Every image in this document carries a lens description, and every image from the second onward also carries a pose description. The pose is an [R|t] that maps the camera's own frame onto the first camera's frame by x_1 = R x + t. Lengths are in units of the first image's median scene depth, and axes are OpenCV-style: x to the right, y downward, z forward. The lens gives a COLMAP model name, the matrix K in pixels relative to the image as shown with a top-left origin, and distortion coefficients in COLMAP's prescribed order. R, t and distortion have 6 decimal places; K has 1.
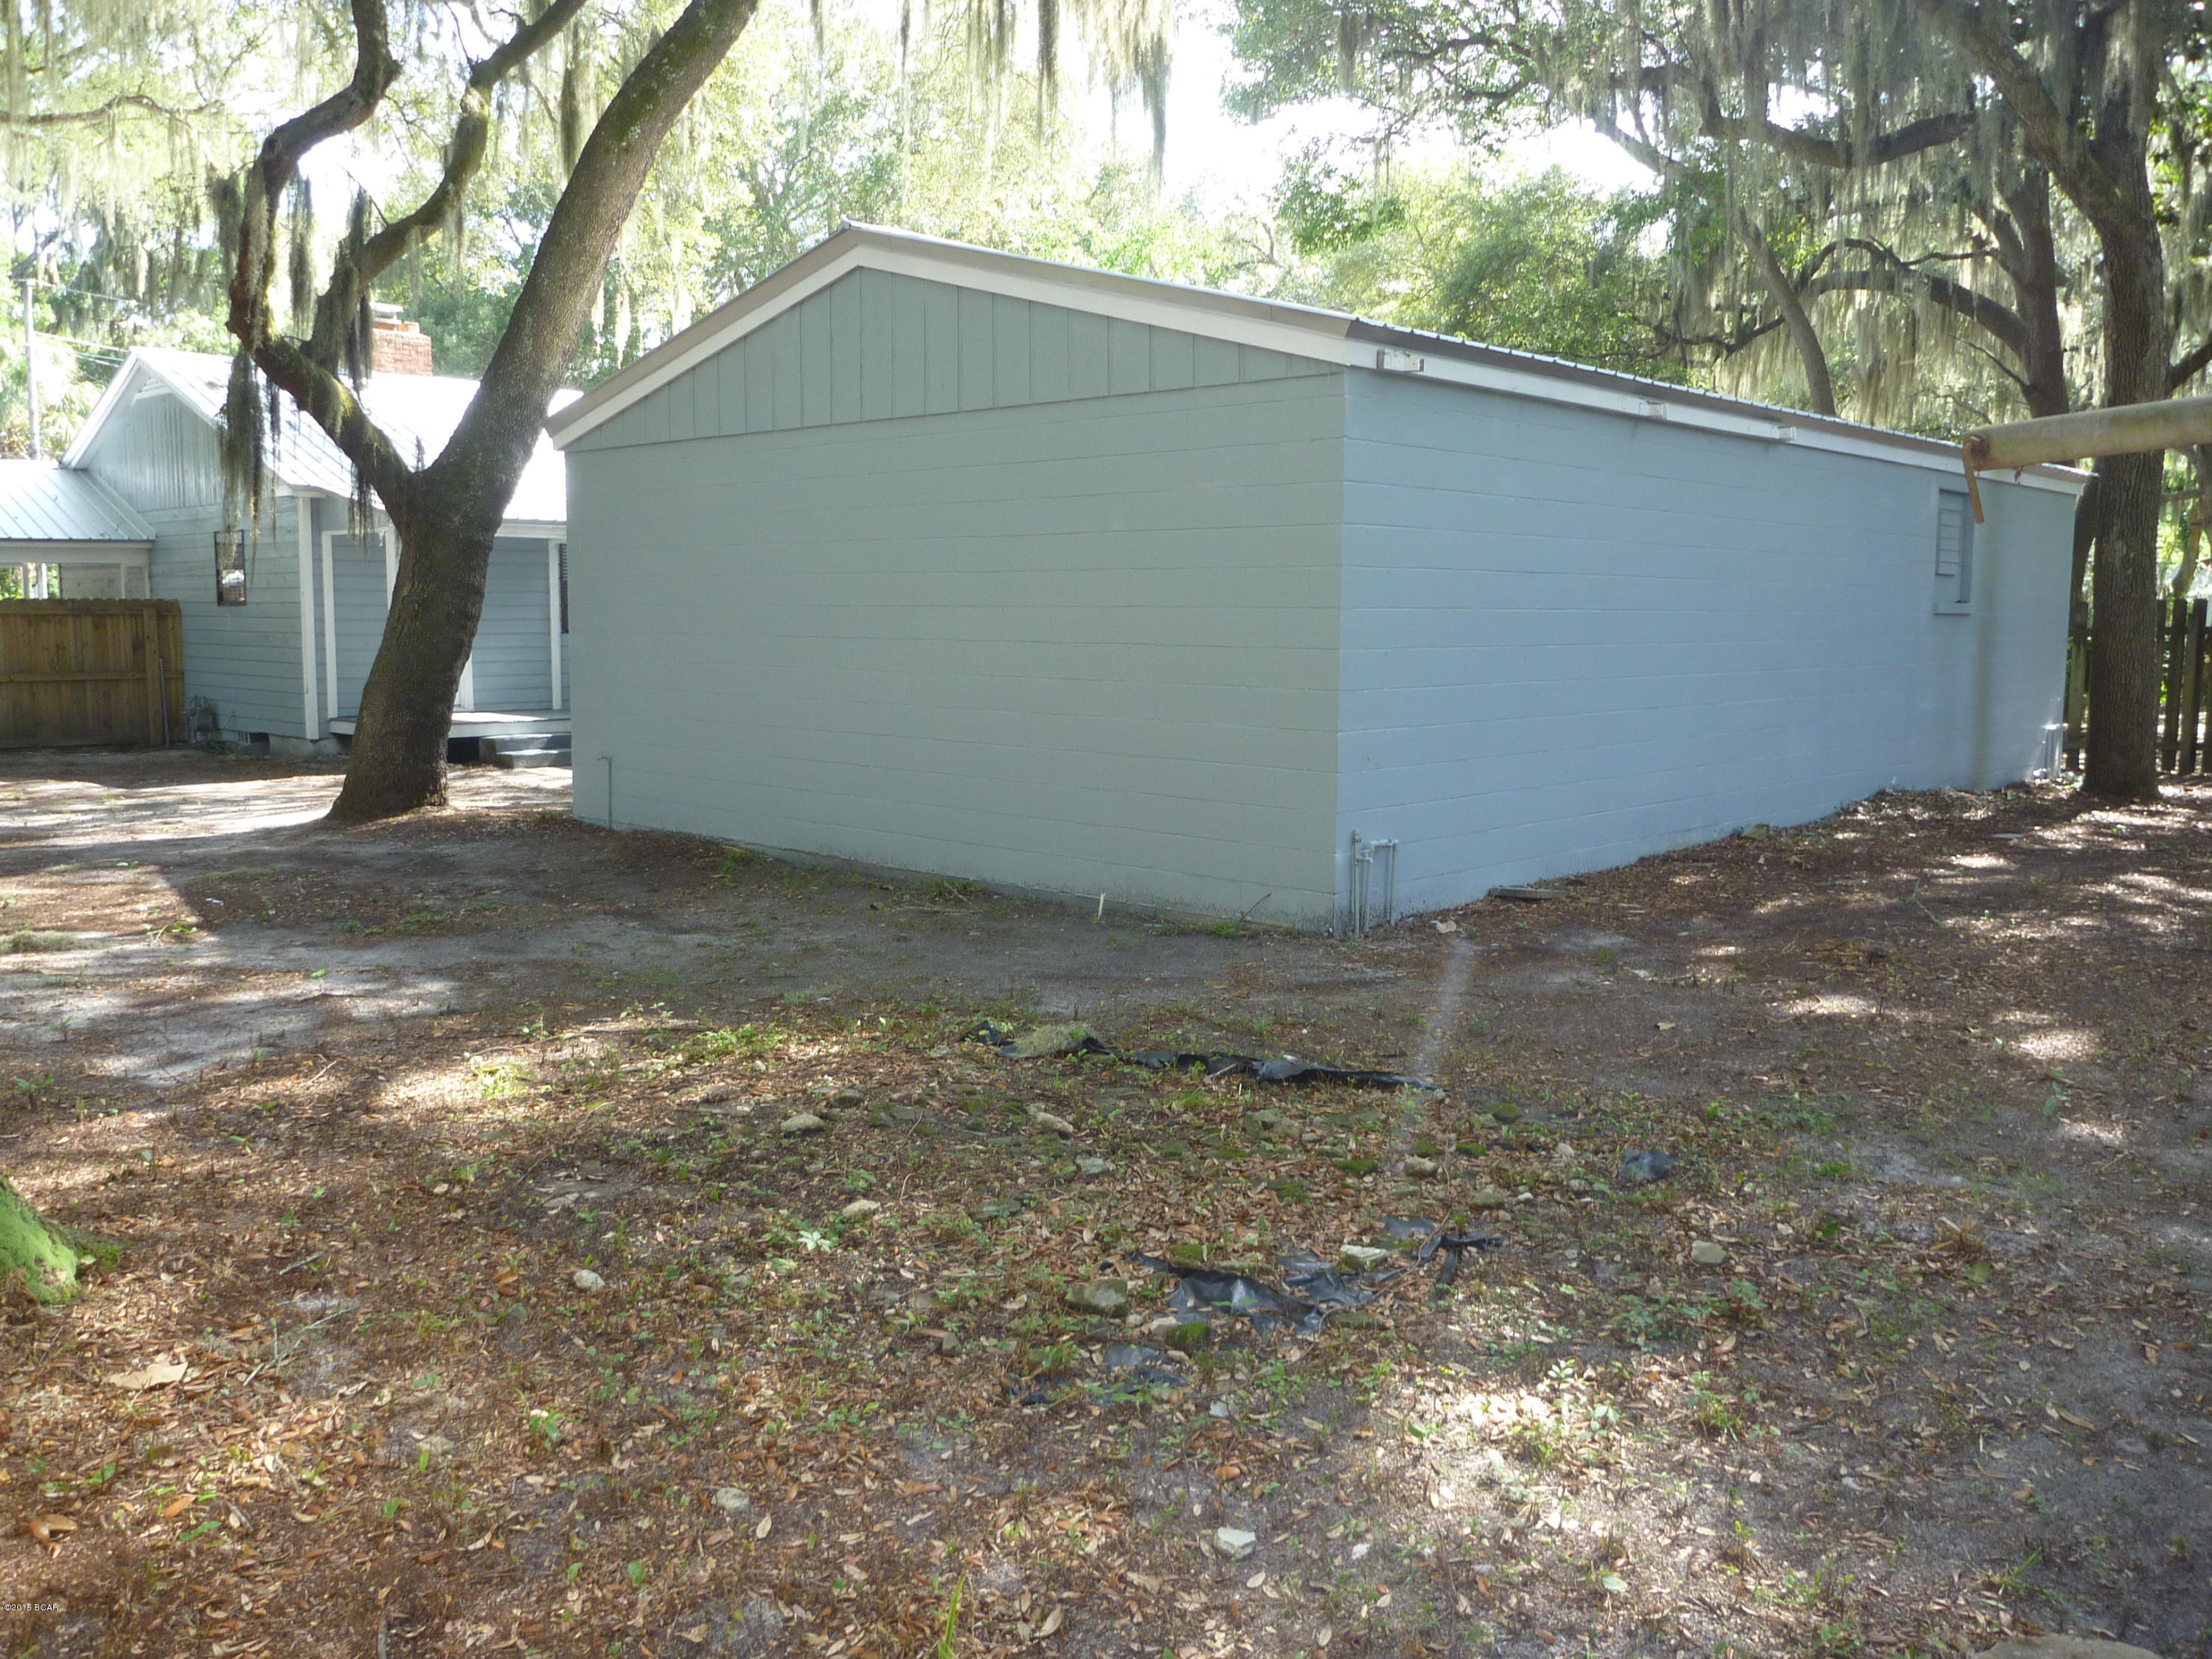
lens RADIAL K [[1803.8, 0, 1105.6], [0, 1803.8, 829.8], [0, 0, 1]] dist [-0.034260, -0.006518]
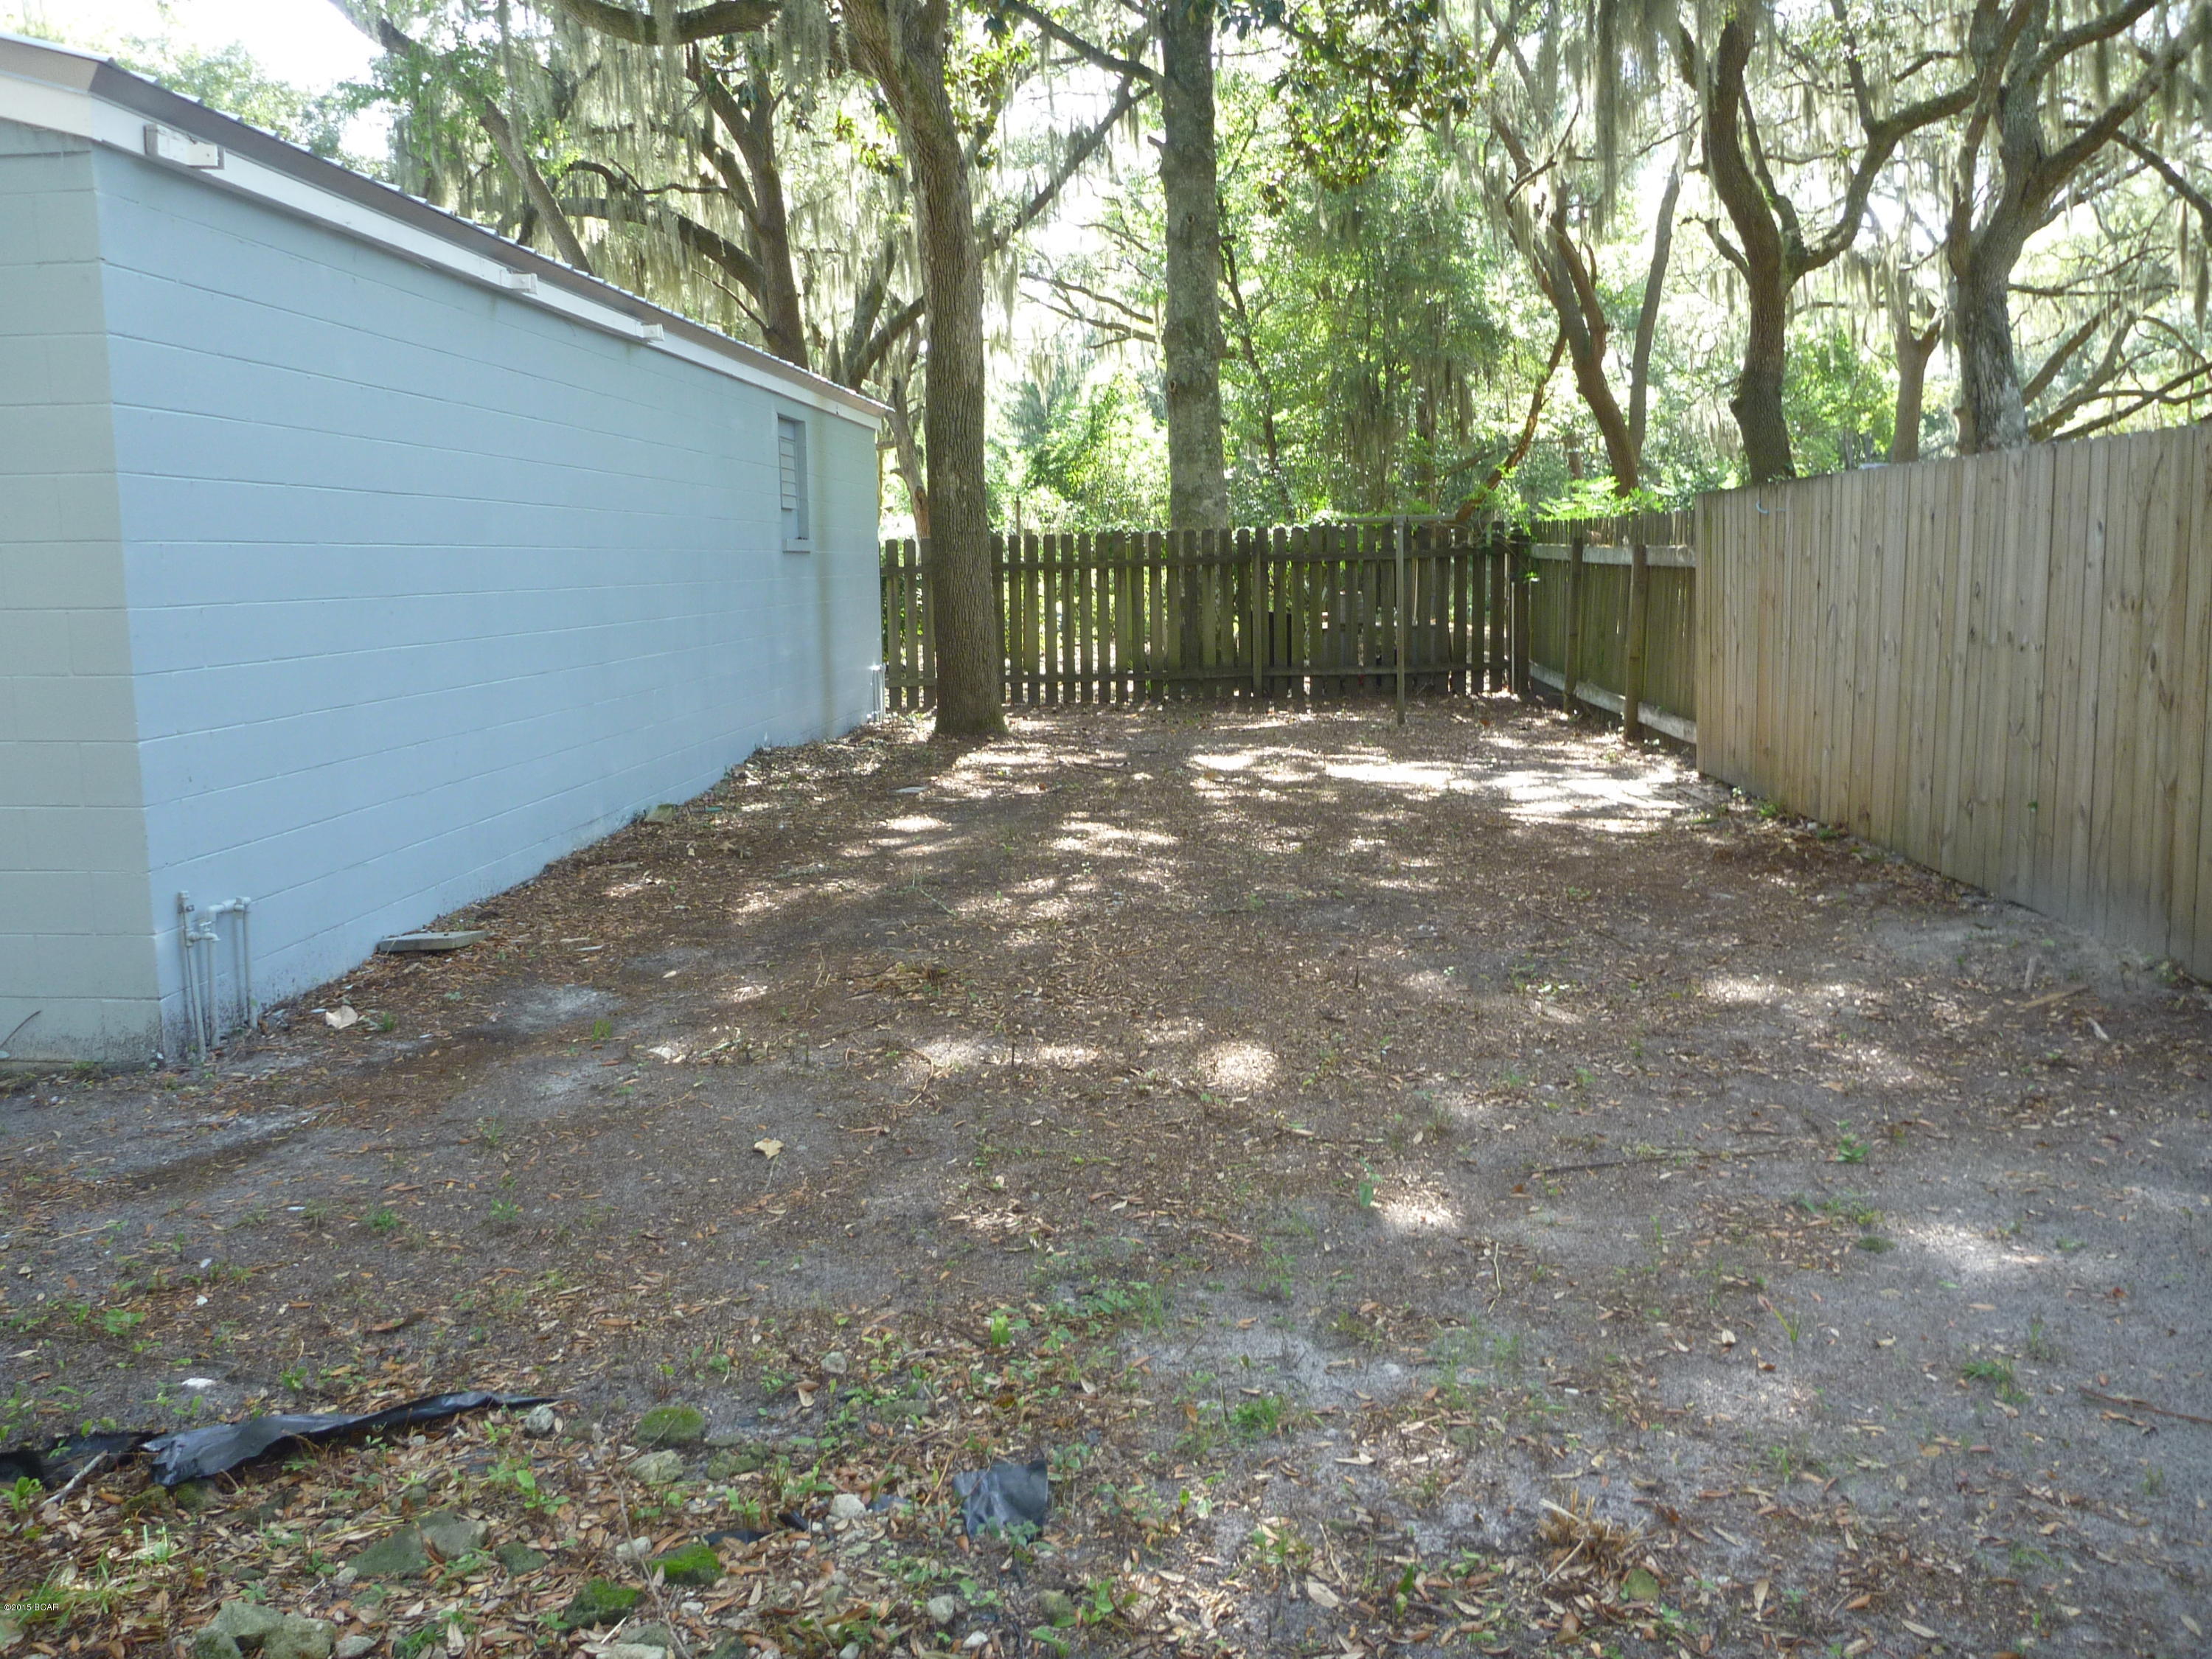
lens RADIAL K [[1803.8, 0, 1092.8], [0, 1803.8, 827.6], [0, 0, 1]] dist [-0.034260, -0.006518]
pose [[0.776134, -0.105498, 0.621681, -0.000864], [0.090805, 0.994328, 0.055370, -0.024730], [-0.623996, 0.013477, 0.781311, 0.268295]]
